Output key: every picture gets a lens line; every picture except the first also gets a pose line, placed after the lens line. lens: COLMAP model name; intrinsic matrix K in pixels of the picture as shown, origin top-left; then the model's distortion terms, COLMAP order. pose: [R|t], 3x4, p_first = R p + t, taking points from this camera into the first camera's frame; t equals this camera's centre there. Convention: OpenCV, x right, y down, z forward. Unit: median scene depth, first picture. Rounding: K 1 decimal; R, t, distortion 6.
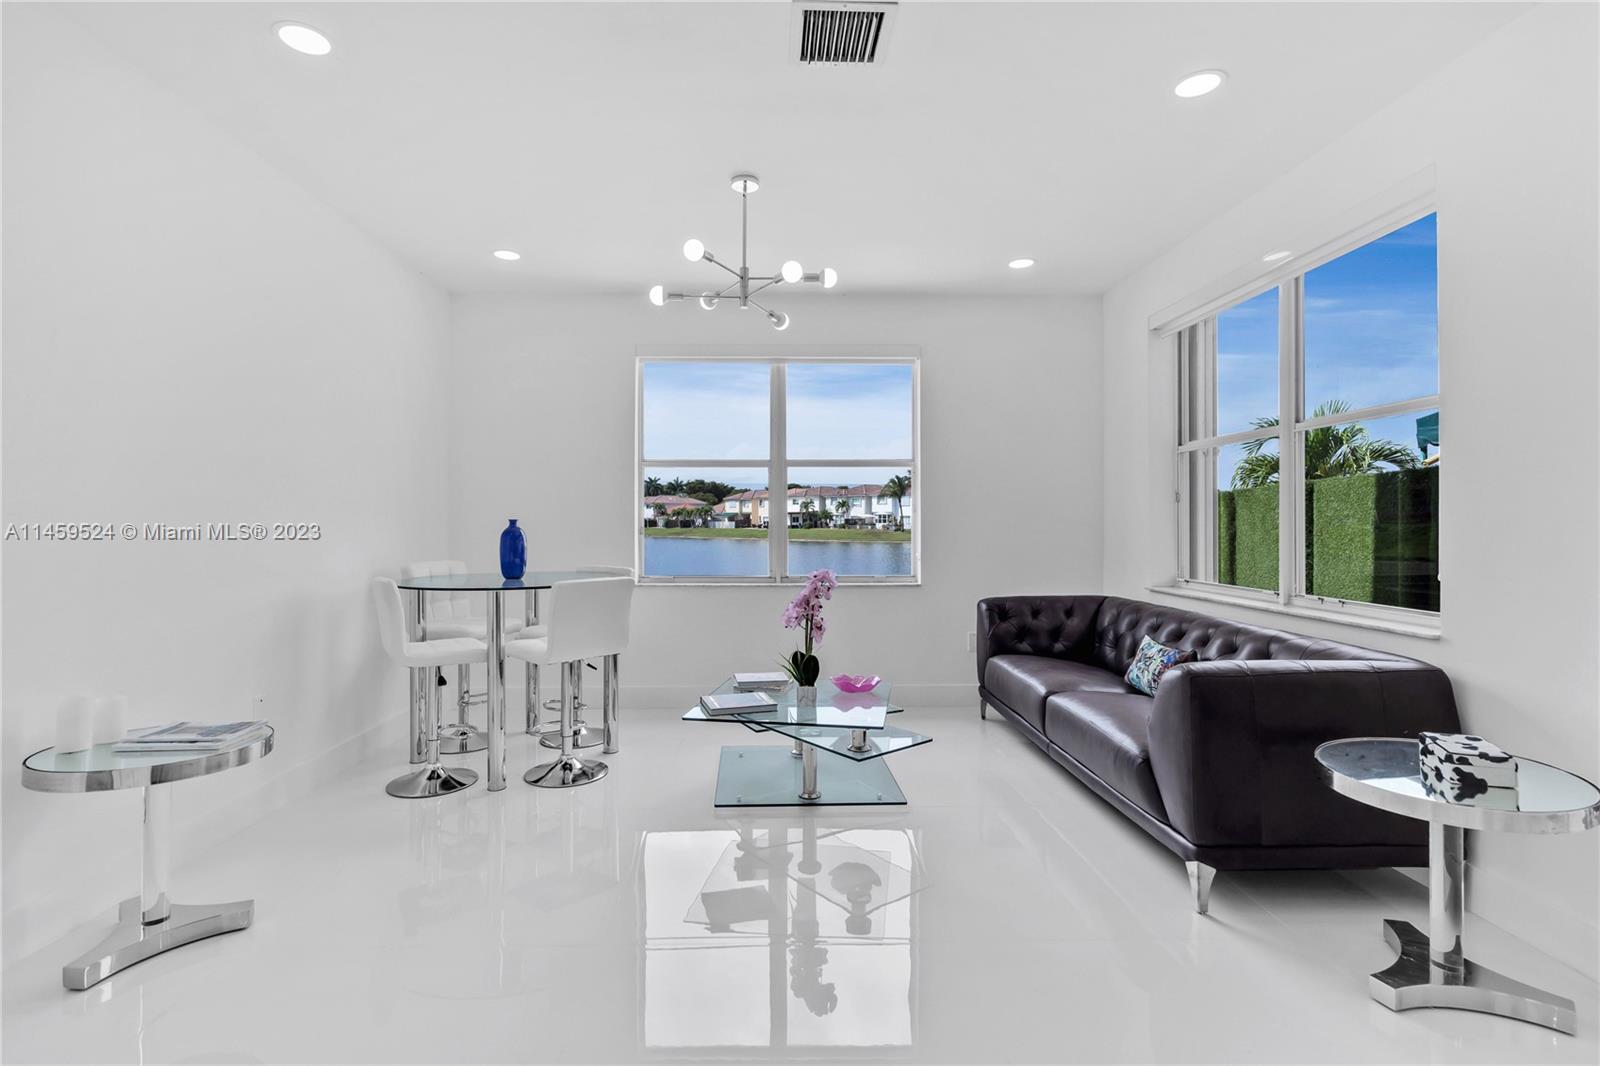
lens RADIAL K [[757.5, 0, 801.7], [0, 757.5, 522.1], [0, 0, 1]] dist [-0.001706, -0.001294]
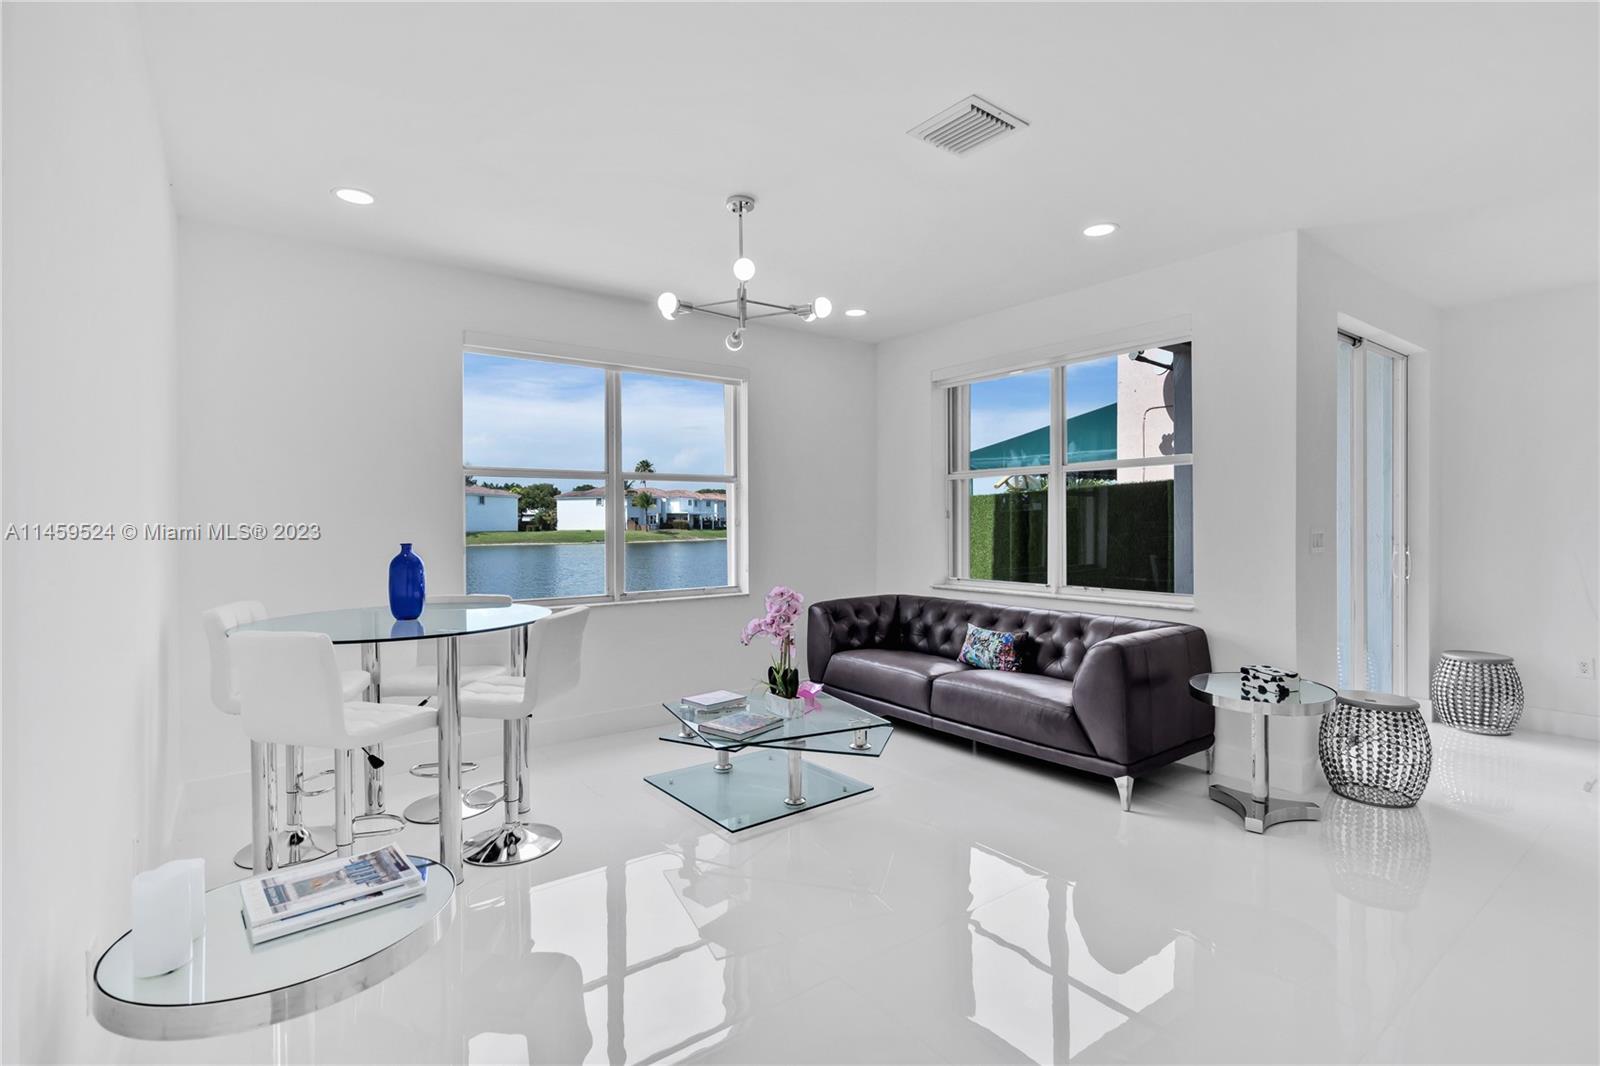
lens RADIAL K [[757.5, 0, 794.8], [0, 757.5, 528.2], [0, 0, 1]] dist [-0.001706, -0.001294]
pose [[0.809317, -0.009725, 0.587292, -0.483703], [0.003590, 0.999926, 0.011611, -0.025632], [-0.587361, -0.007289, 0.809292, 0.117424]]
